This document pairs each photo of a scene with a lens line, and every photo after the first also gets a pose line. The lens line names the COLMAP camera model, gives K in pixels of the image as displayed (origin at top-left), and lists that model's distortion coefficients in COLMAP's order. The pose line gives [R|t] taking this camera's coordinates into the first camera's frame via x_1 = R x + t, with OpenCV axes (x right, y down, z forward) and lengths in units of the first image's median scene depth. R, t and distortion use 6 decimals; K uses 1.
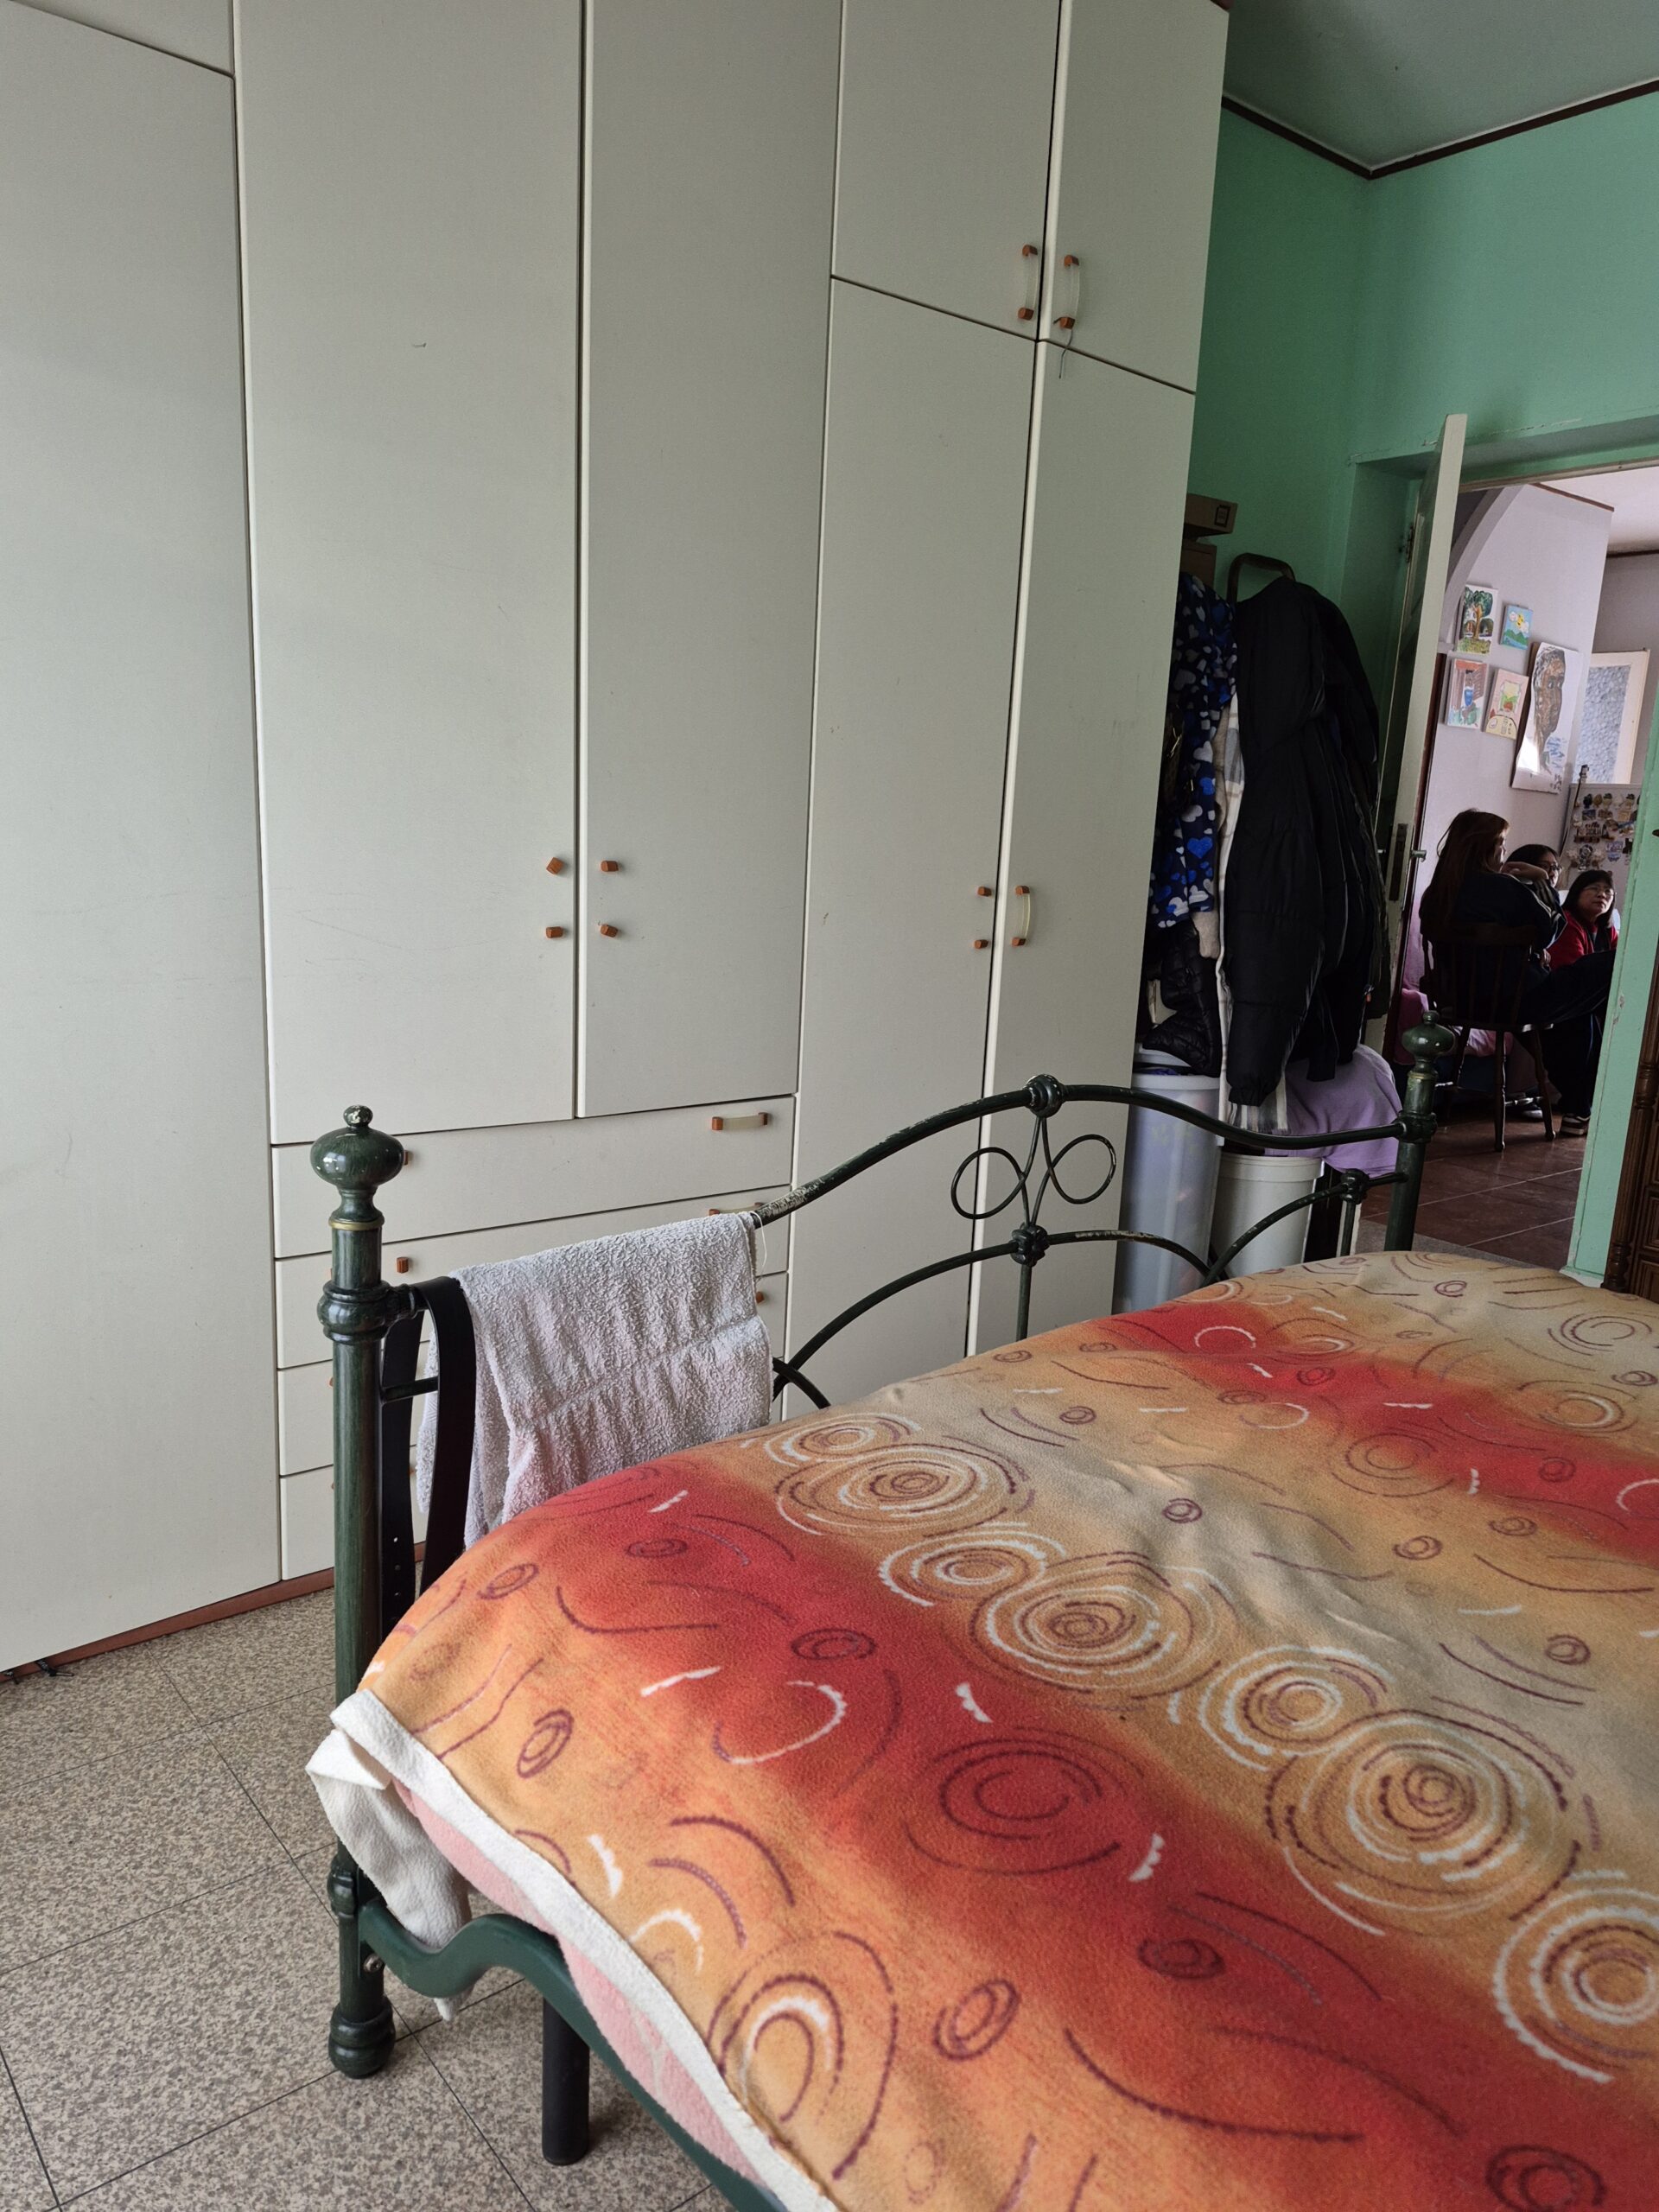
lens RADIAL K [[1538.3, 0, 828.5], [0, 1538.3, 1129.2], [0, 0, 1]] dist [0.089084, -0.108427]
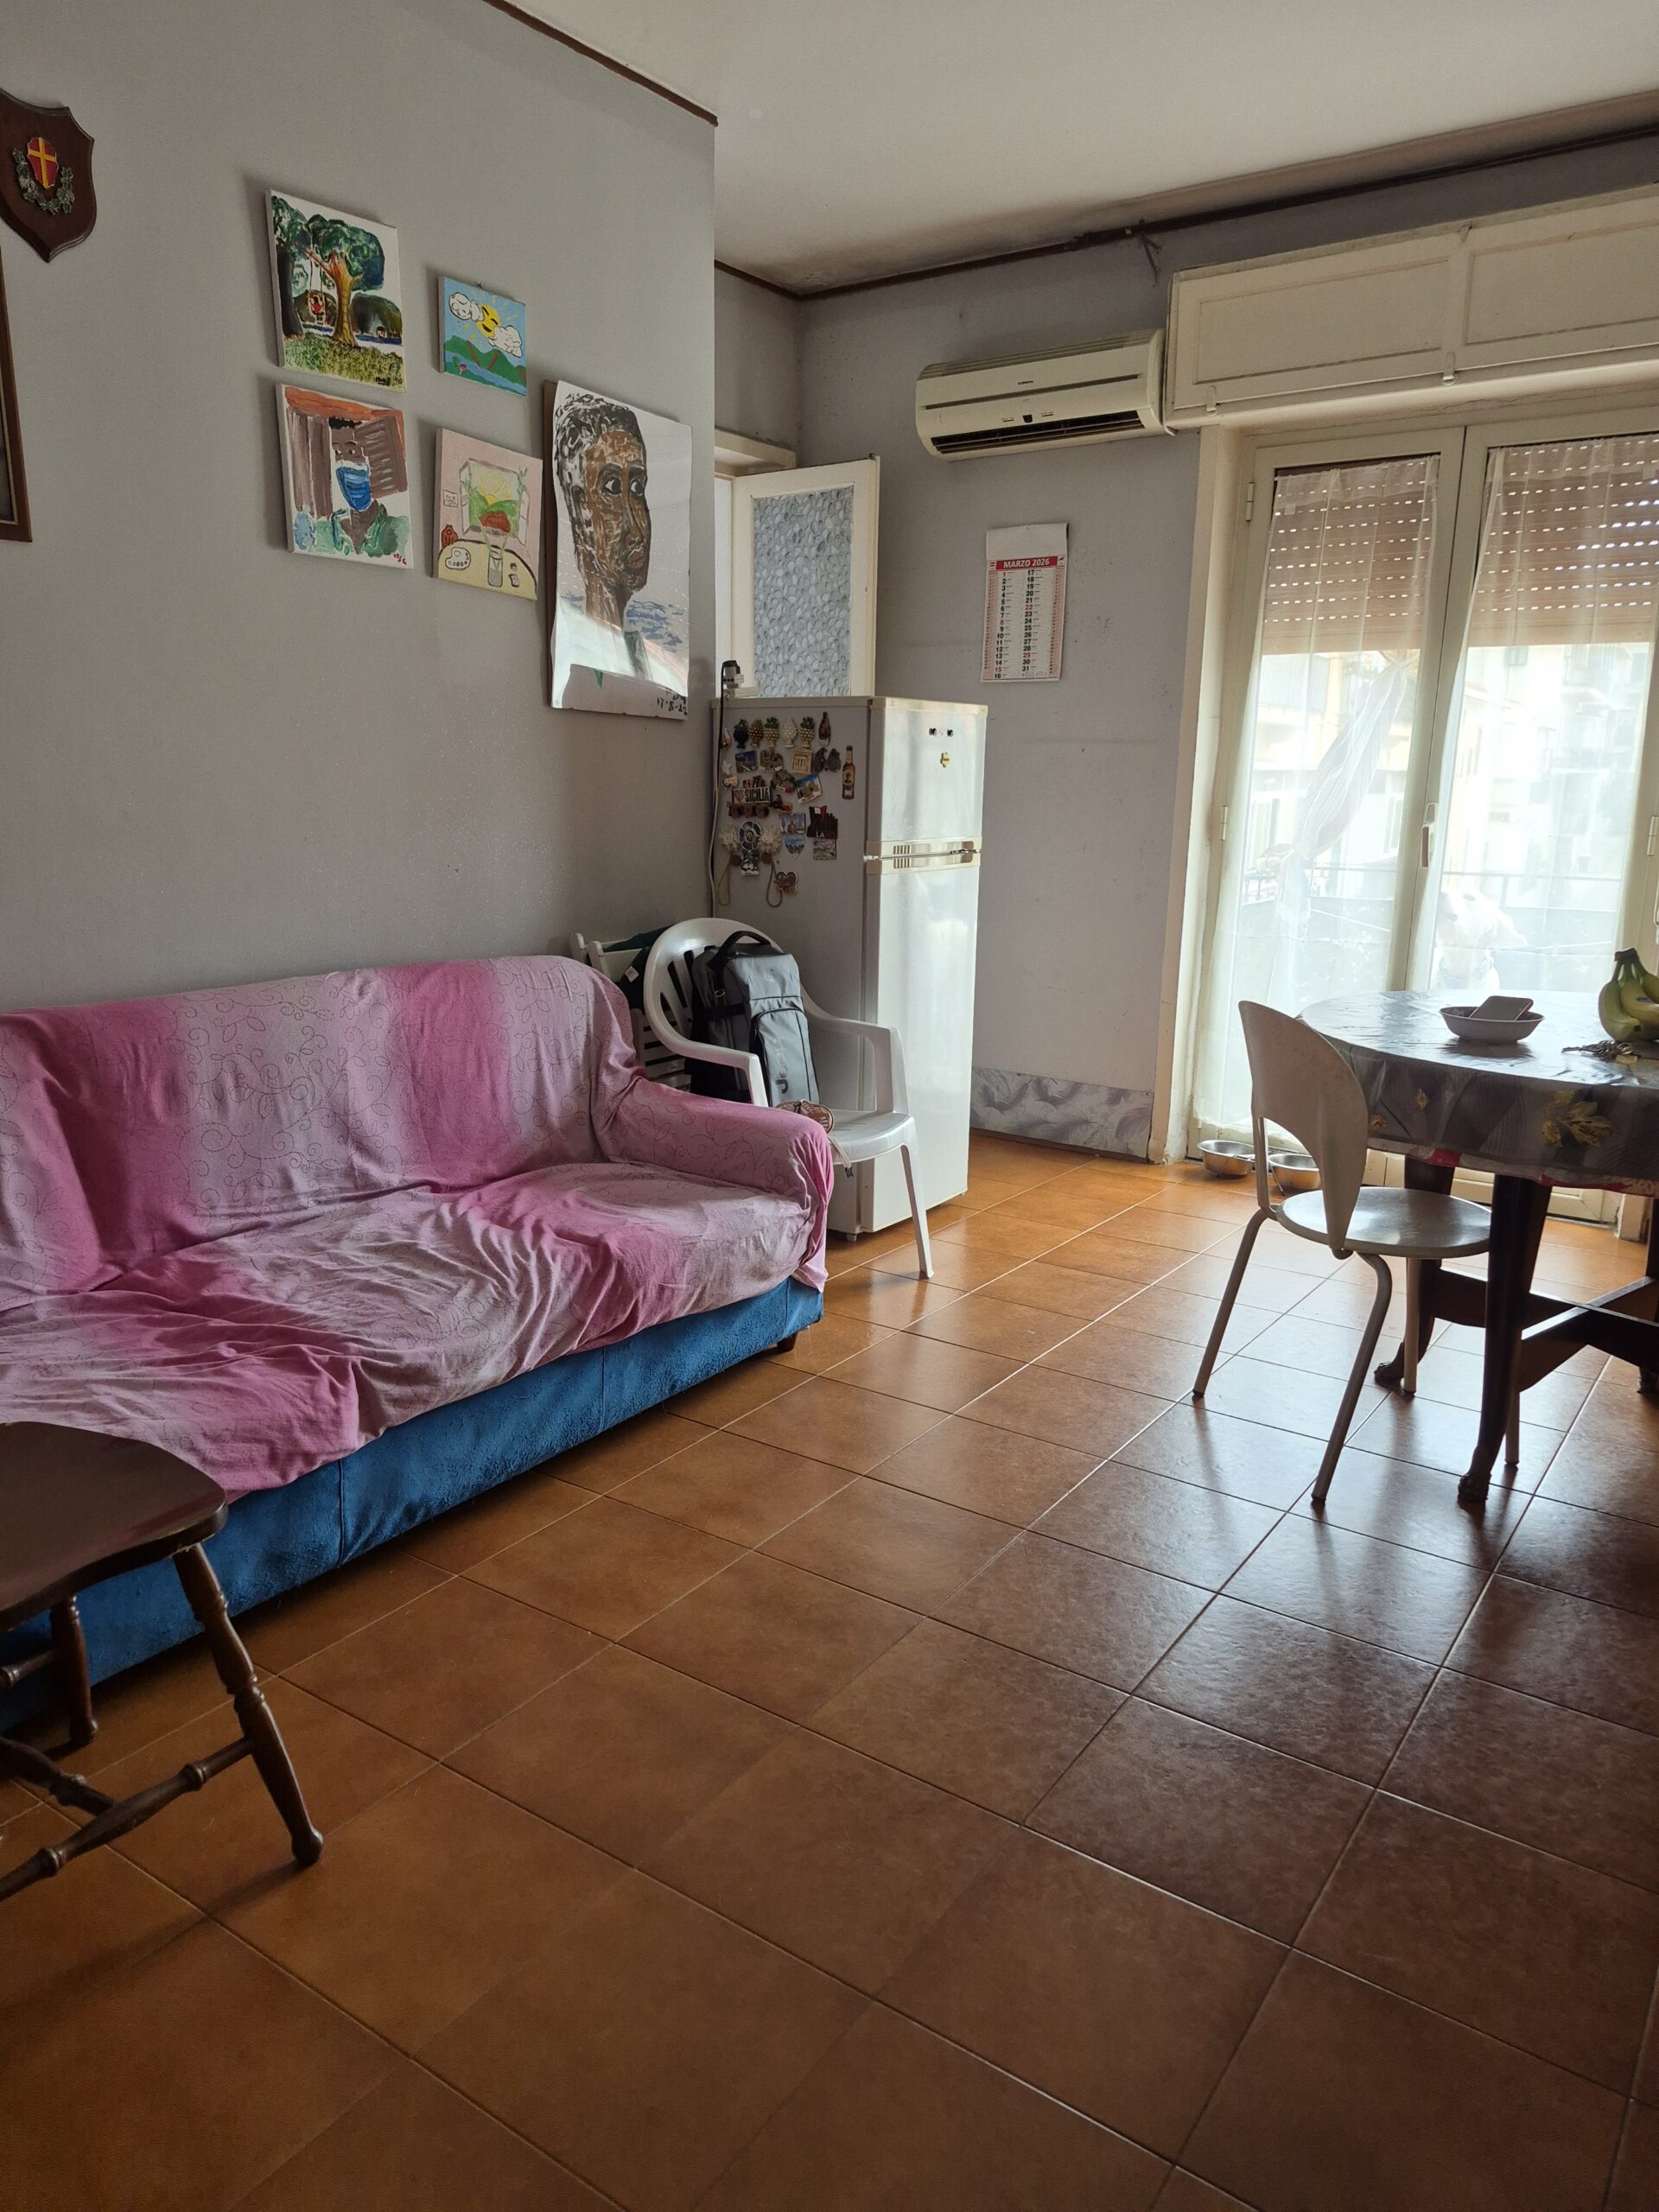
lens RADIAL K [[1538.3, 0, 828.5], [0, 1538.3, 1129.2], [0, 0, 1]] dist [0.089084, -0.108427]
pose [[0.958672, -0.098286, 0.266997, 0.391289], [0.089421, 0.994968, 0.045193, -0.109656], [-0.270095, -0.019450, 0.962637, 0.542550]]
